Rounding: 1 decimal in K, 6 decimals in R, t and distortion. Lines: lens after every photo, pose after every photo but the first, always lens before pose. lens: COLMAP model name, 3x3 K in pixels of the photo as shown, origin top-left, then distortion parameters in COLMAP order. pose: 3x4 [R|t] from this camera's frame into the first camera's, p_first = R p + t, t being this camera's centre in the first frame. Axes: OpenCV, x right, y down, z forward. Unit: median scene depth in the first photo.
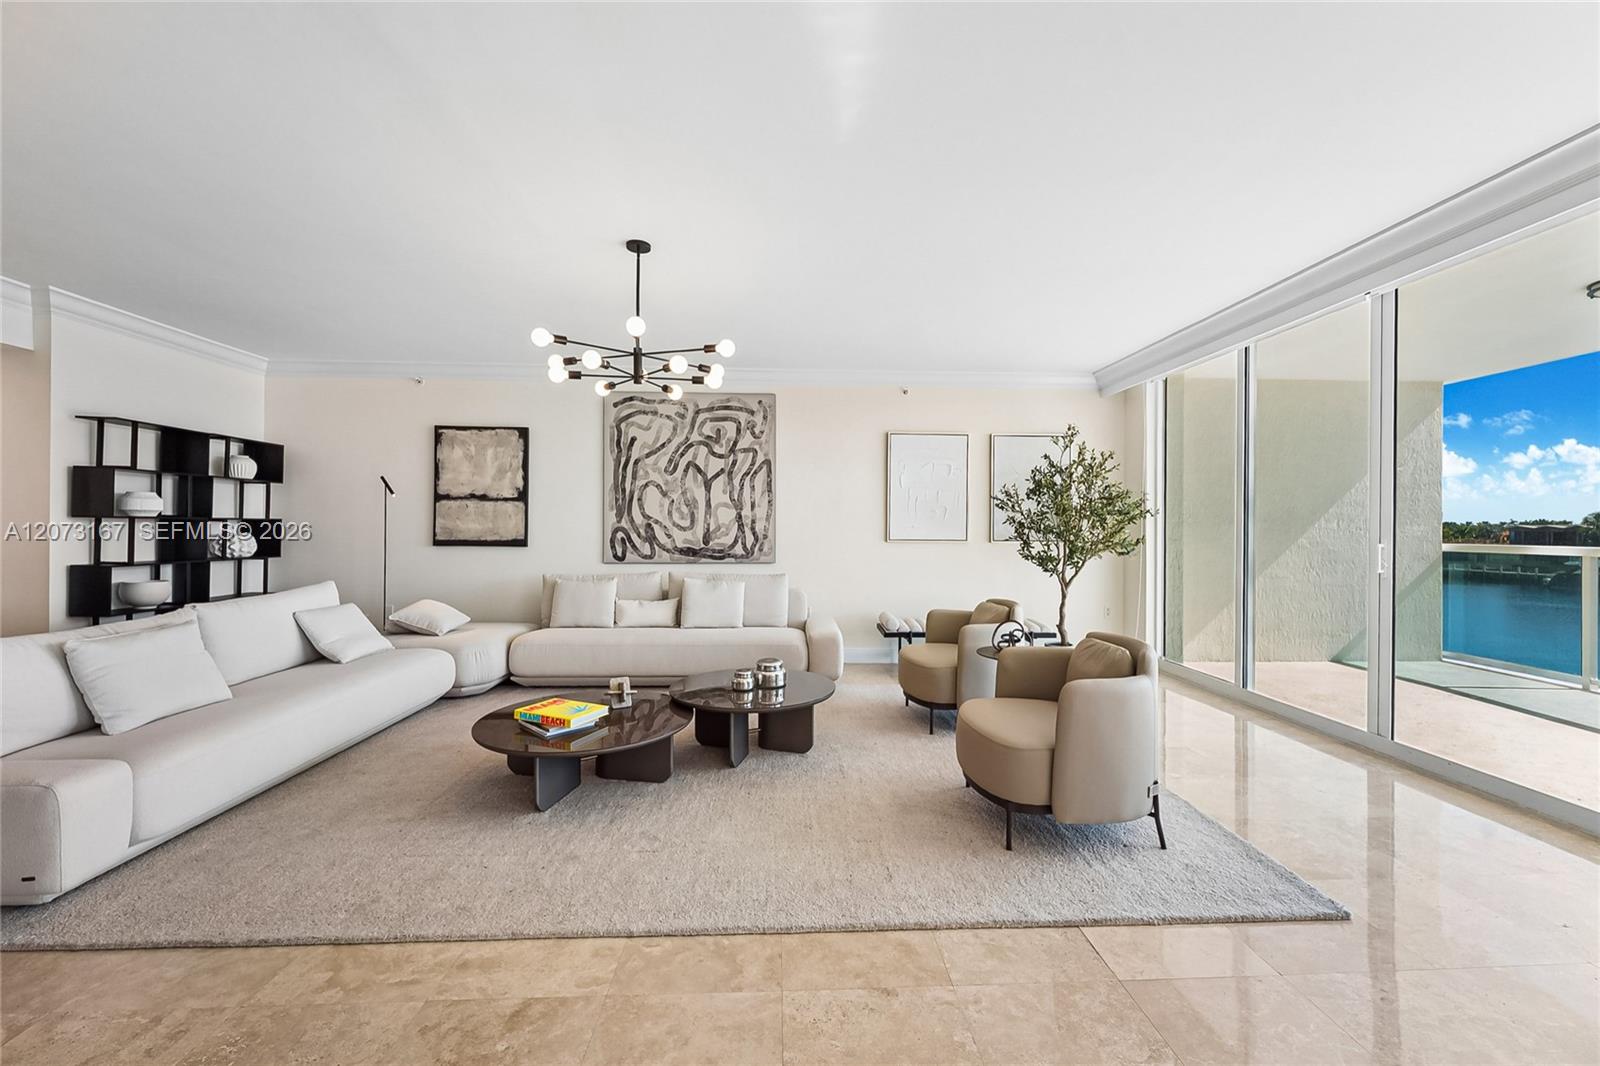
lens RADIAL K [[688.9, 0, 800.0], [0, 688.9, 533.0], [0, 0, 1]] dist [-0.001750, -0.000136]
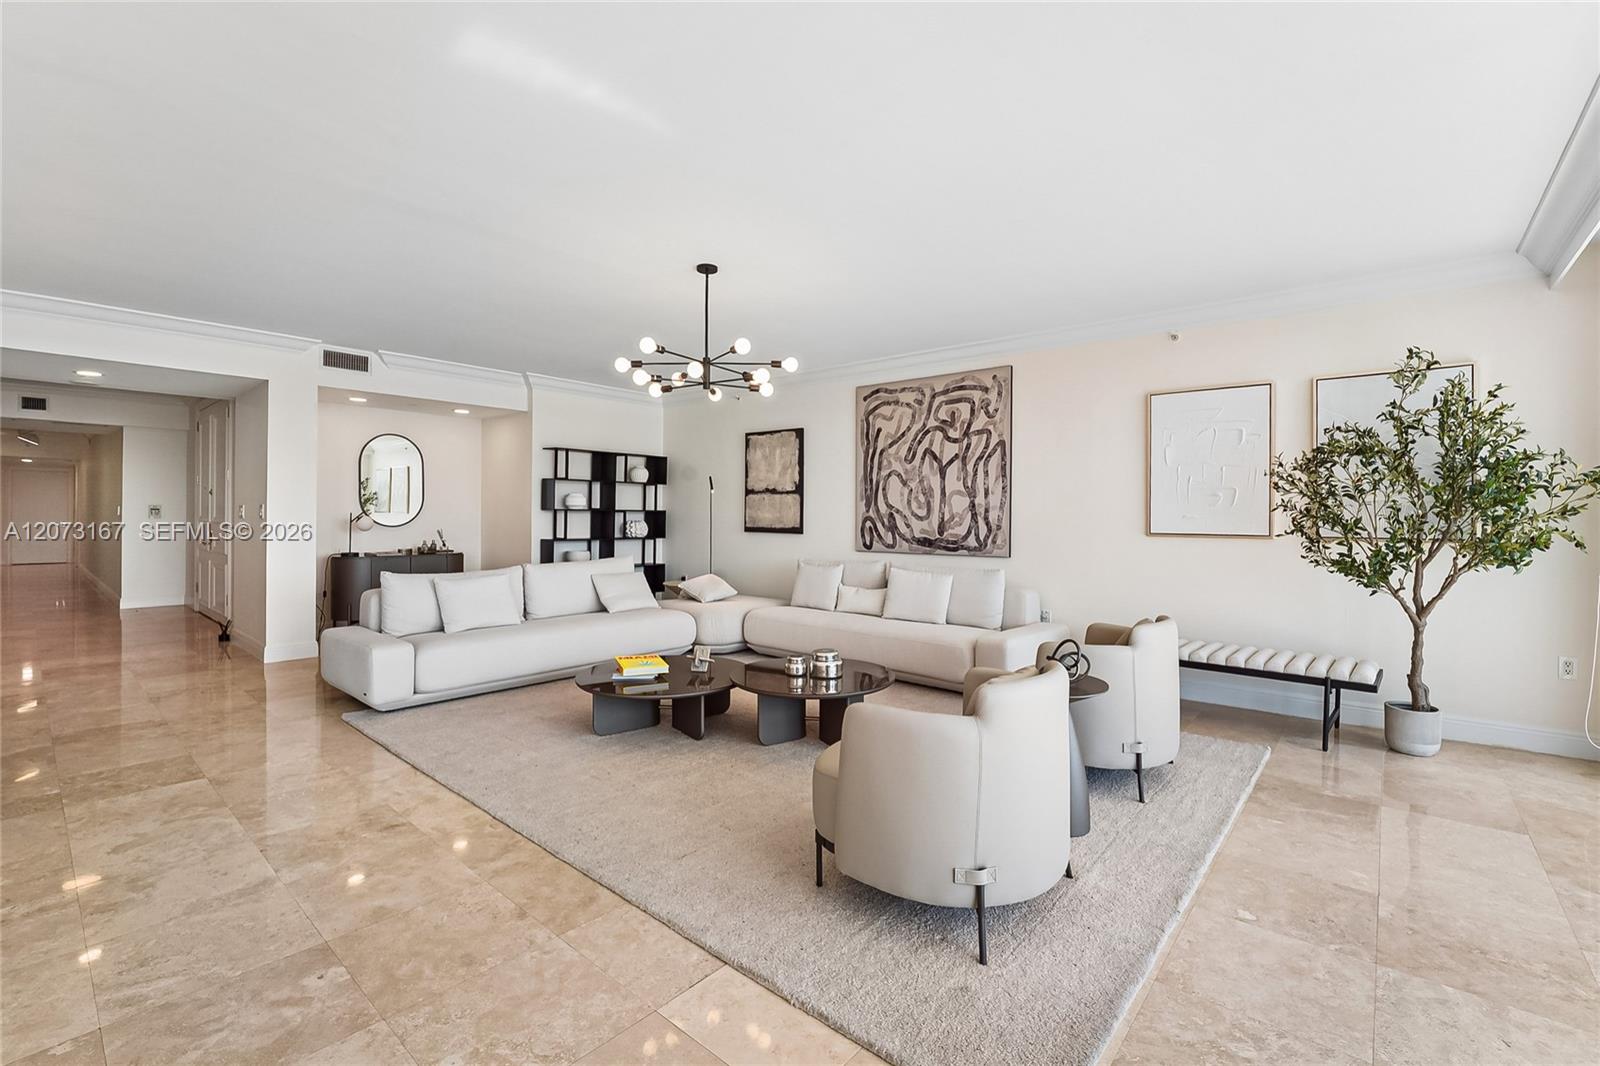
lens RADIAL K [[699.4, 0, 740.8], [0, 699.4, 521.5], [0, 0, 1]] dist [-0.020356, -0.000187]
pose [[0.701111, 0.005496, -0.713031, 0.355816], [-0.009286, 0.999956, -0.001423, 0.002099], [0.712991, 0.007619, 0.701132, 0.130522]]
